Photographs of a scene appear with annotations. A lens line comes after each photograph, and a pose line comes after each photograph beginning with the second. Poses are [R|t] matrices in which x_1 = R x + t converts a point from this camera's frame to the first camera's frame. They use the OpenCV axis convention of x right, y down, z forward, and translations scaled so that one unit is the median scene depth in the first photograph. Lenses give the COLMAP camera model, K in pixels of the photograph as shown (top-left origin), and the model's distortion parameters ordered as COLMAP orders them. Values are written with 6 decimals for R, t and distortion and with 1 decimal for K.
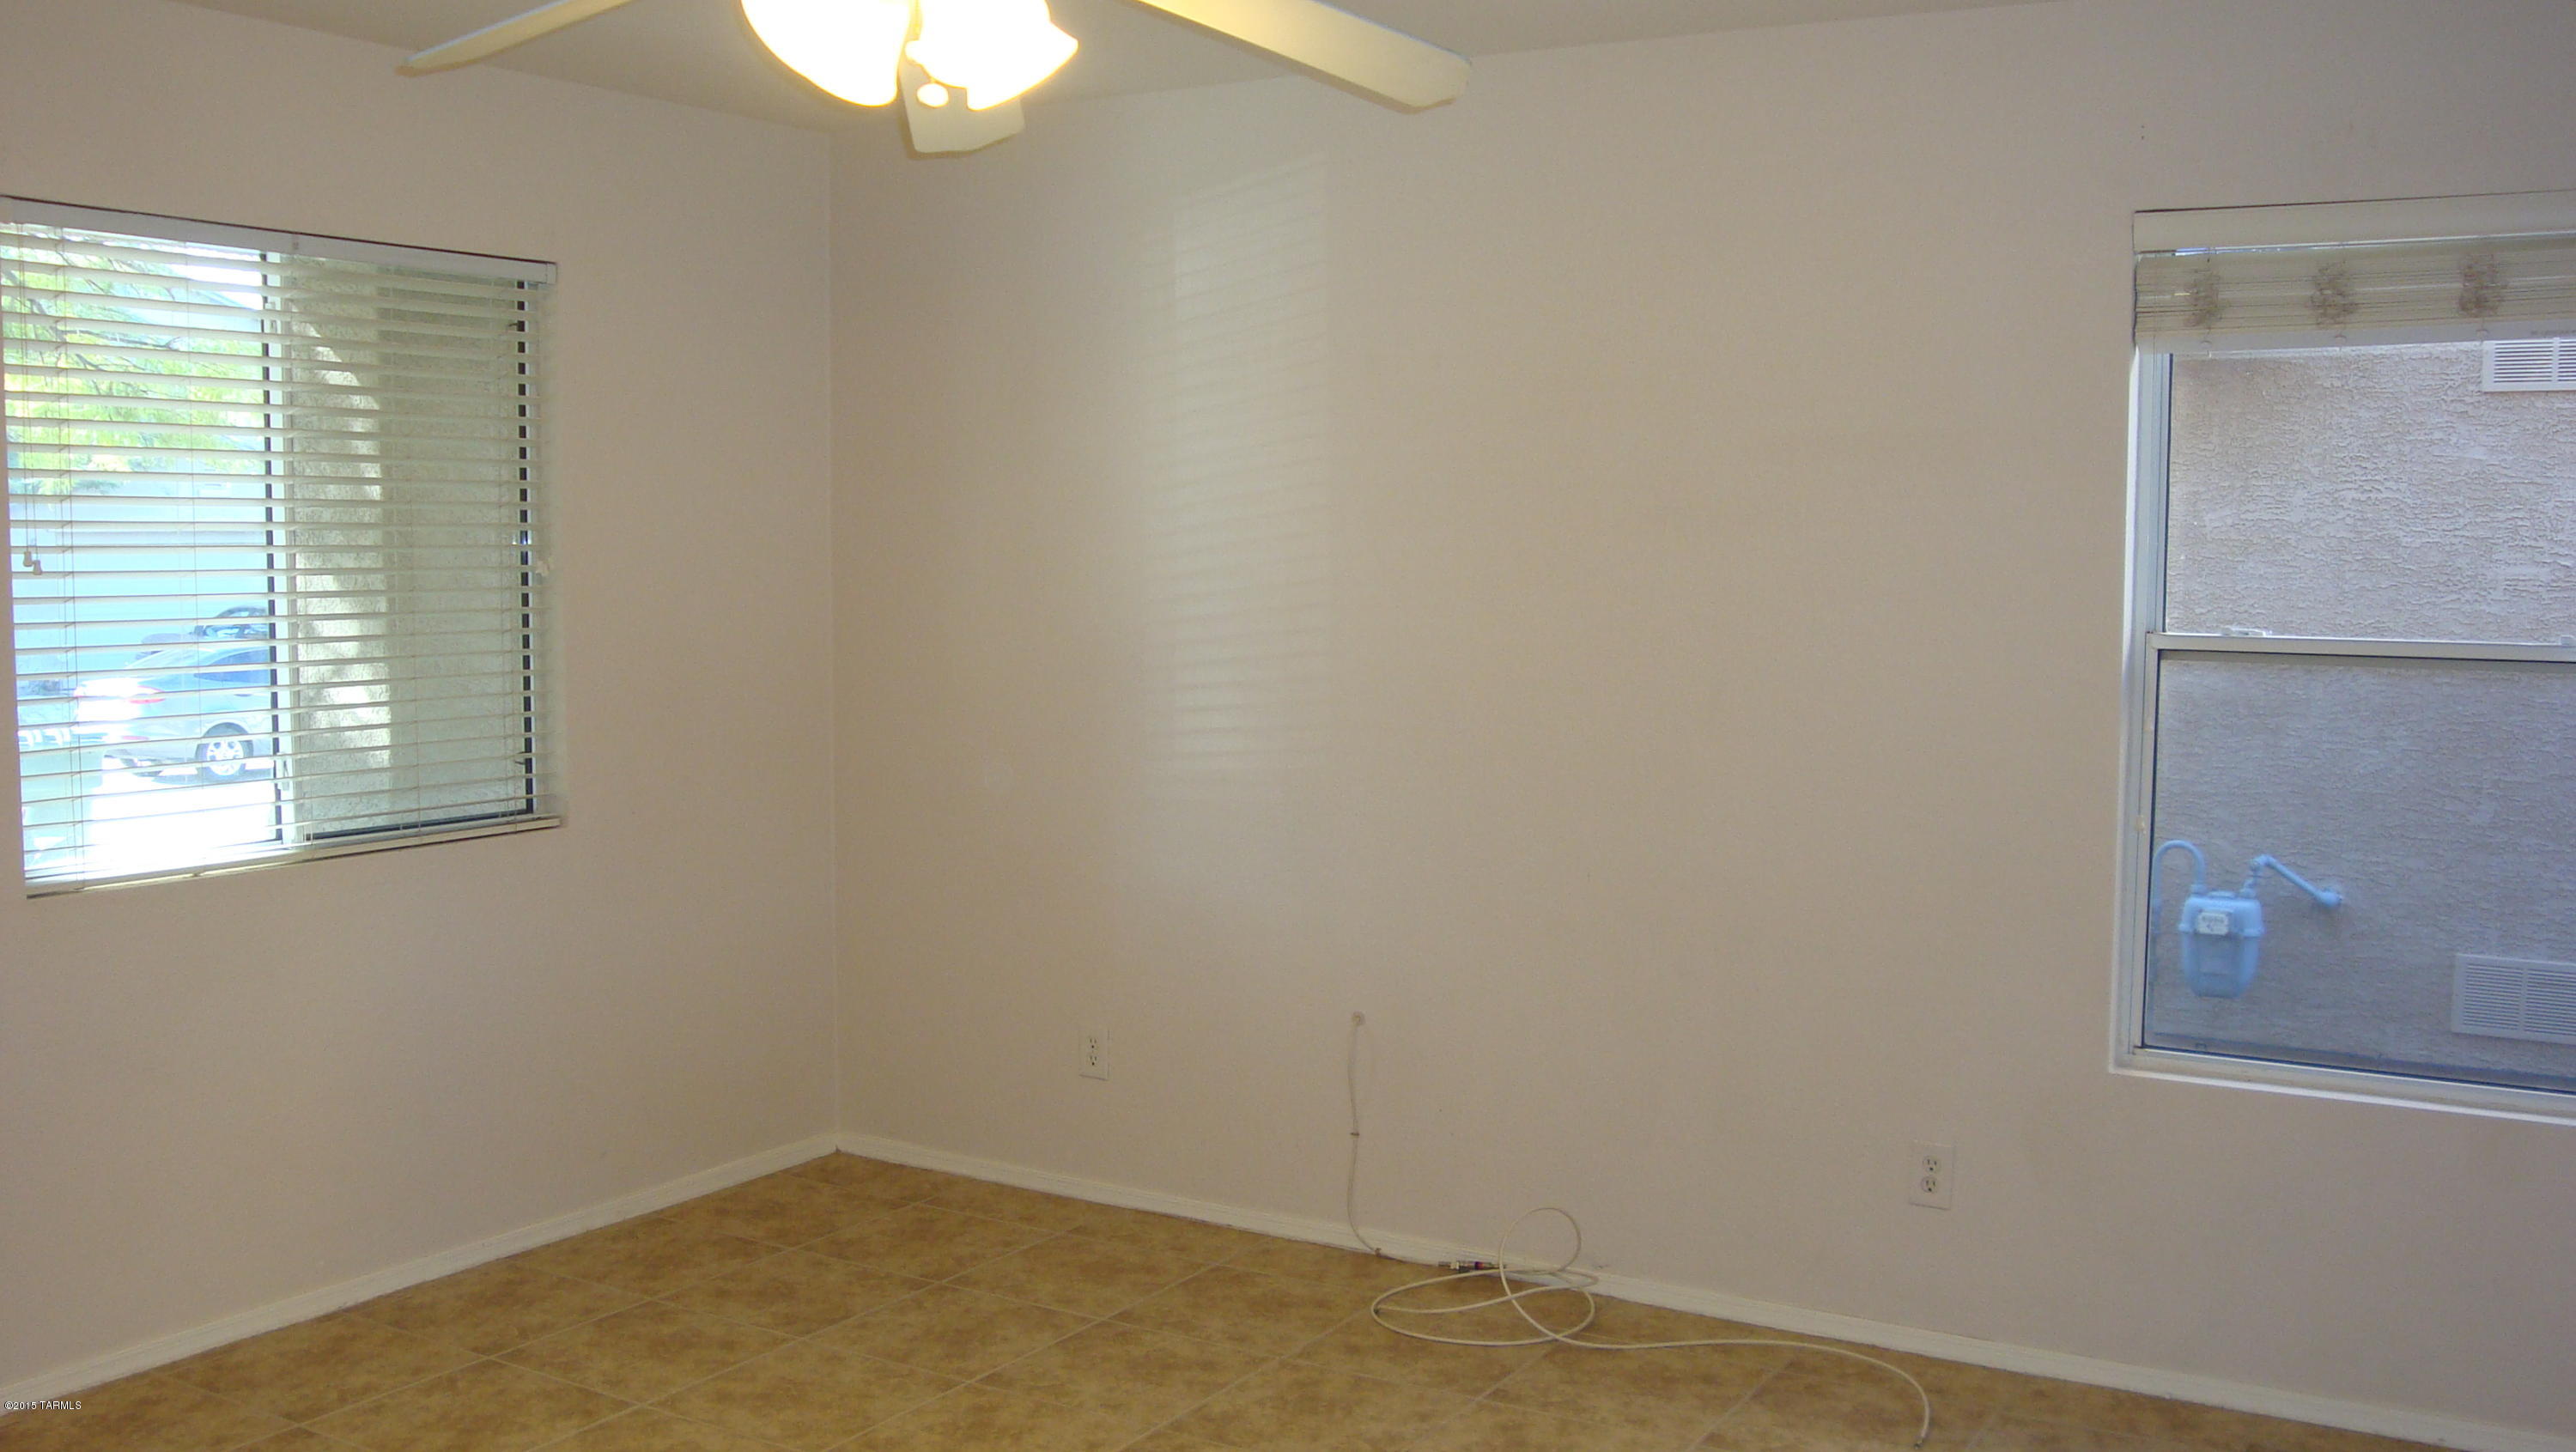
lens RADIAL K [[2335.9, 0, 1367.7], [0, 2335.9, 695.6], [0, 0, 1]] dist [-0.091804, 0.000000]
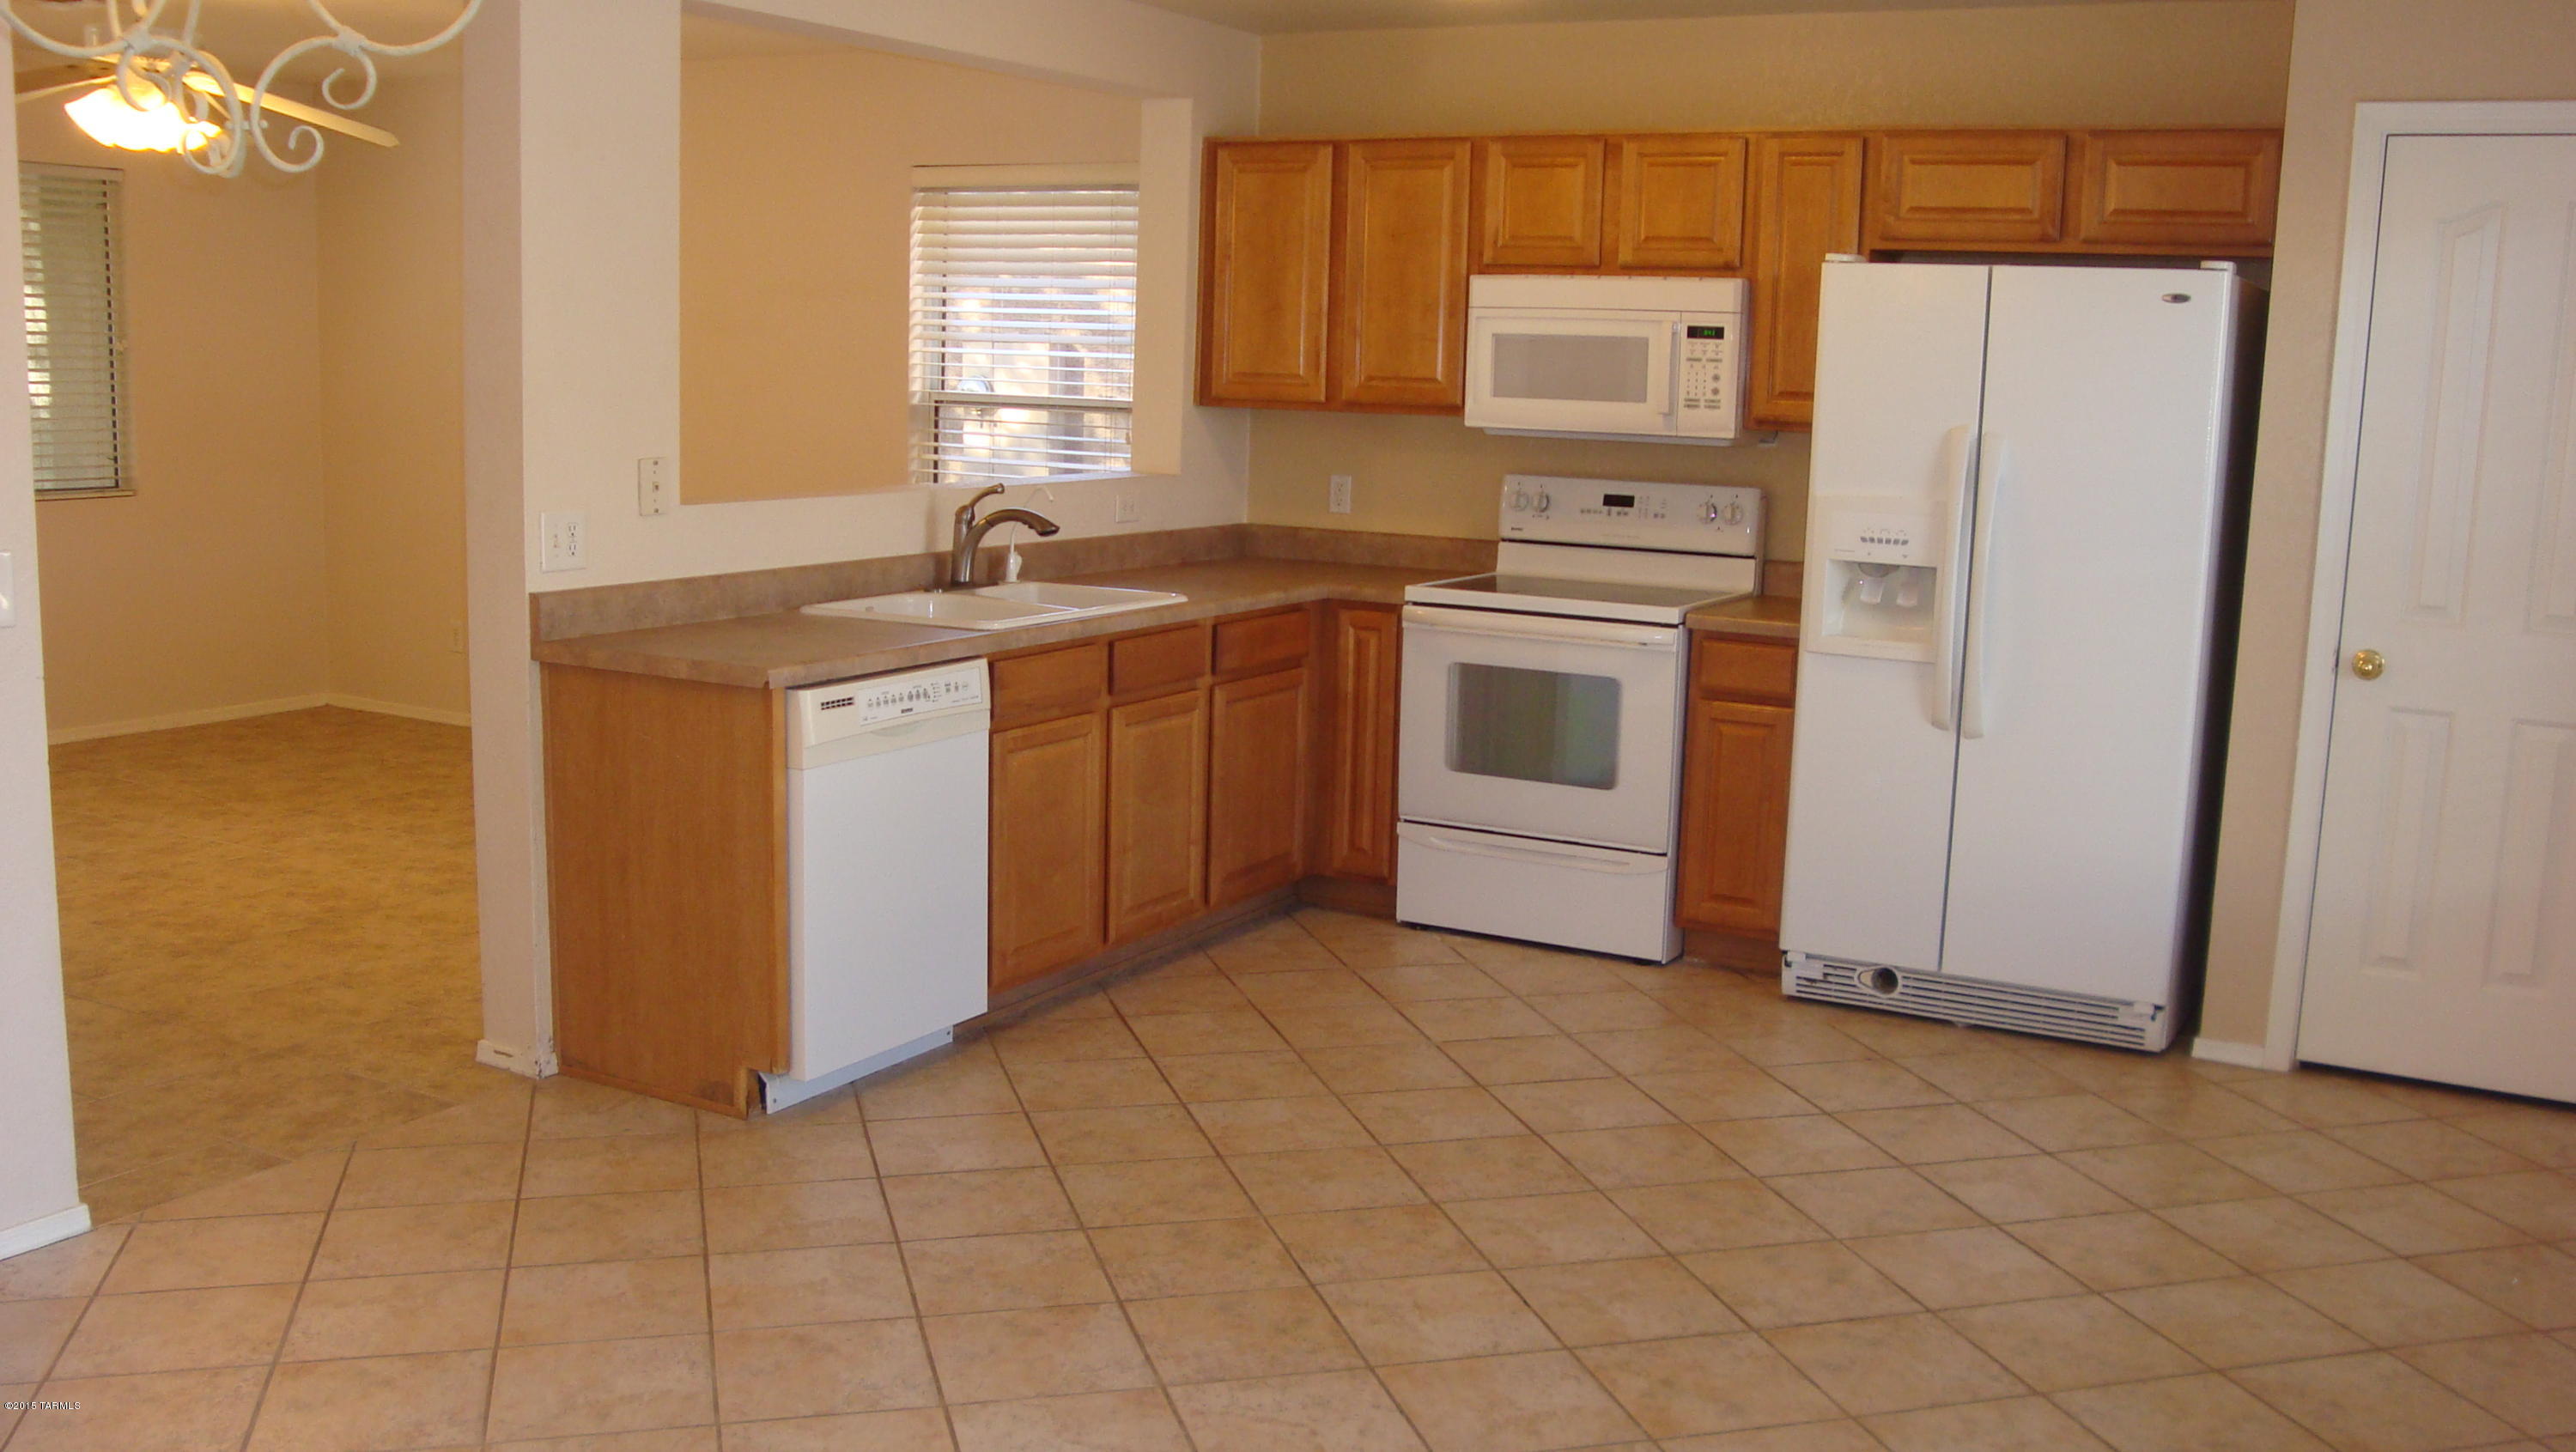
lens RADIAL K [[2335.9, 0, 1314.2], [0, 2335.9, 708.9], [0, 0, 1]] dist [-0.091804, 0.000000]
pose [[0.998993, 0.019115, 0.040594, 0.515129], [-0.022630, 0.995866, 0.087976, 0.050119], [-0.038744, -0.088806, 0.995295, -0.825006]]
